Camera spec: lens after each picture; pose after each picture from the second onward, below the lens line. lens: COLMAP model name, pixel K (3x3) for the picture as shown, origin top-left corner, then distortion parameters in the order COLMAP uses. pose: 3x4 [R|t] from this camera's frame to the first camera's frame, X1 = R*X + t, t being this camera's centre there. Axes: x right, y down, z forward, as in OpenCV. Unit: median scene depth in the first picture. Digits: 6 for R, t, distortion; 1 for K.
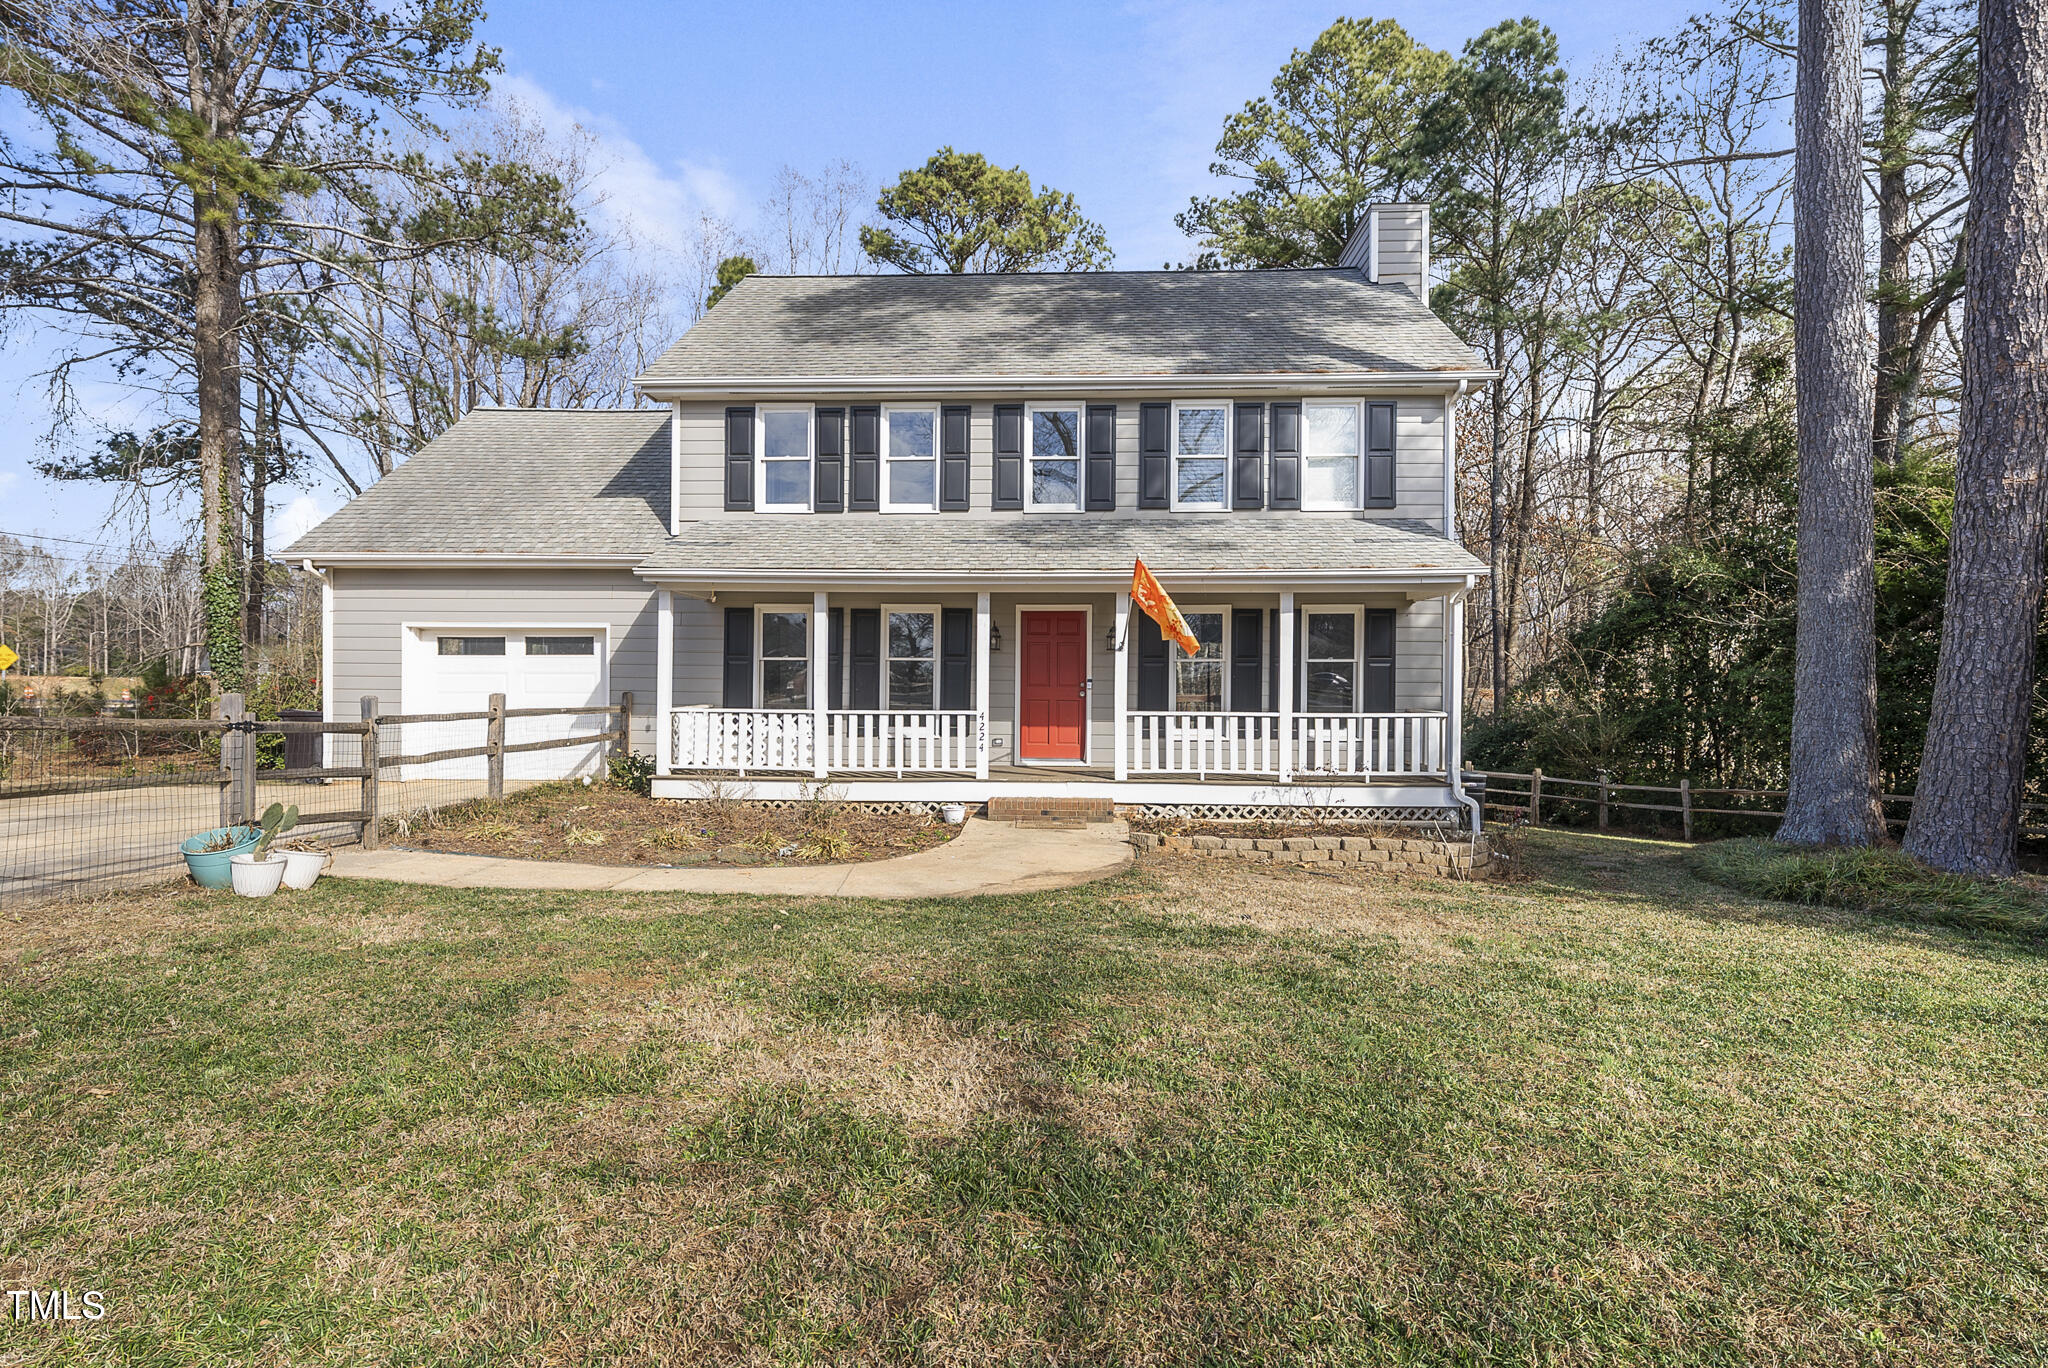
lens RADIAL K [[939.8, 0, 1026.2], [0, 939.8, 687.4], [0, 0, 1]] dist [0.011202, -0.001102]
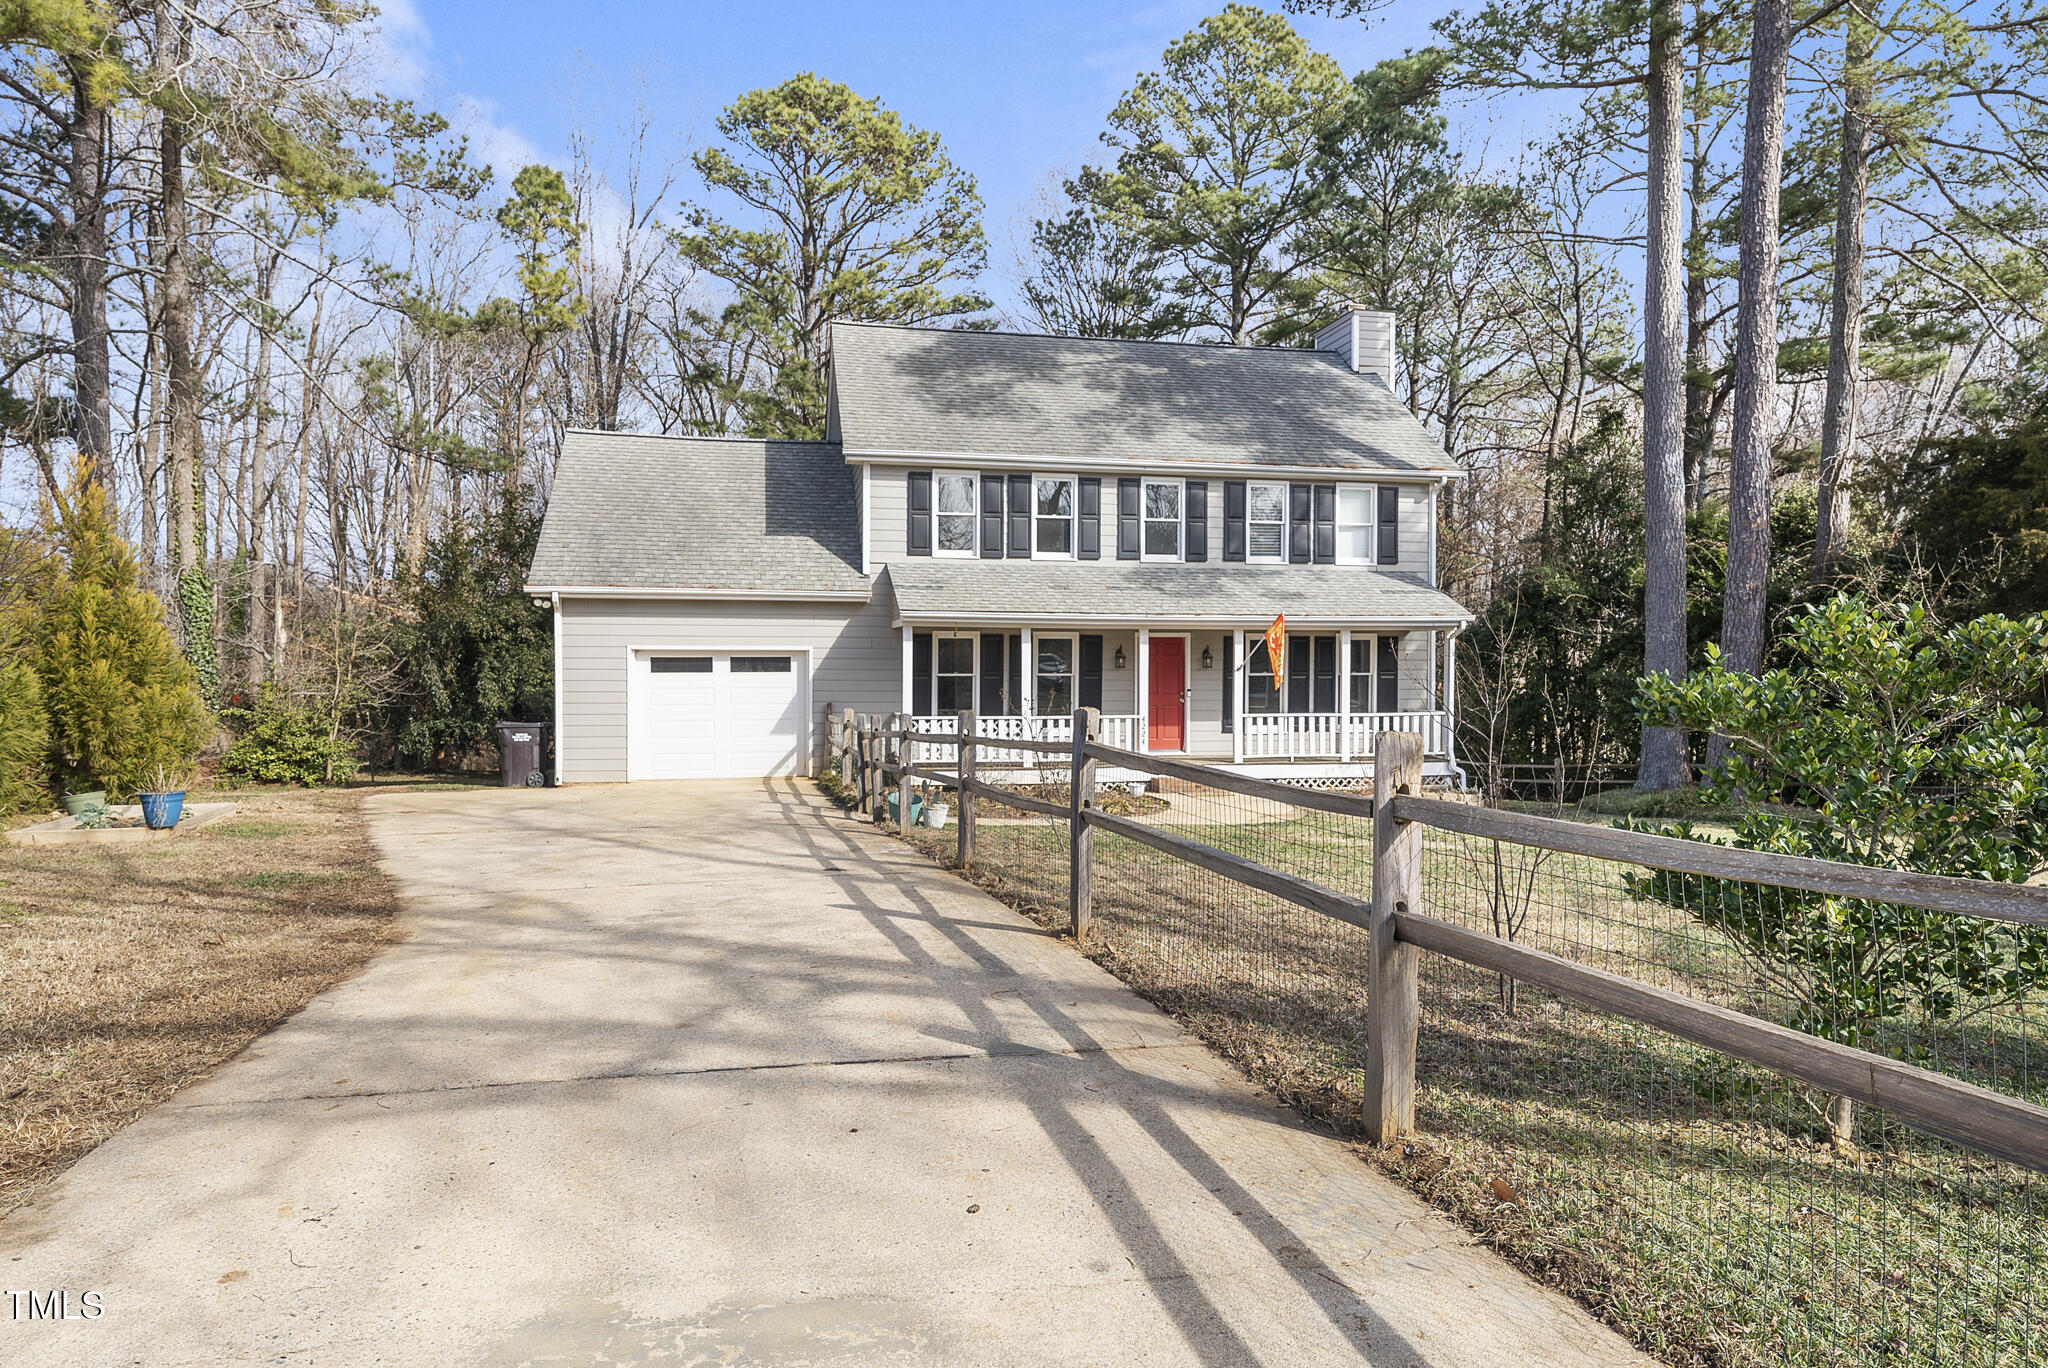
lens RADIAL K [[1275.6, 0, 1021.2], [0, 1275.6, 685.5], [0, 0, 1]] dist [0.017557, 0.002442]
pose [[0.967413, -0.008363, 0.253067, -0.605899], [0.005570, 0.999915, 0.011752, -0.035874], [-0.253144, -0.009960, 0.967377, -0.664516]]
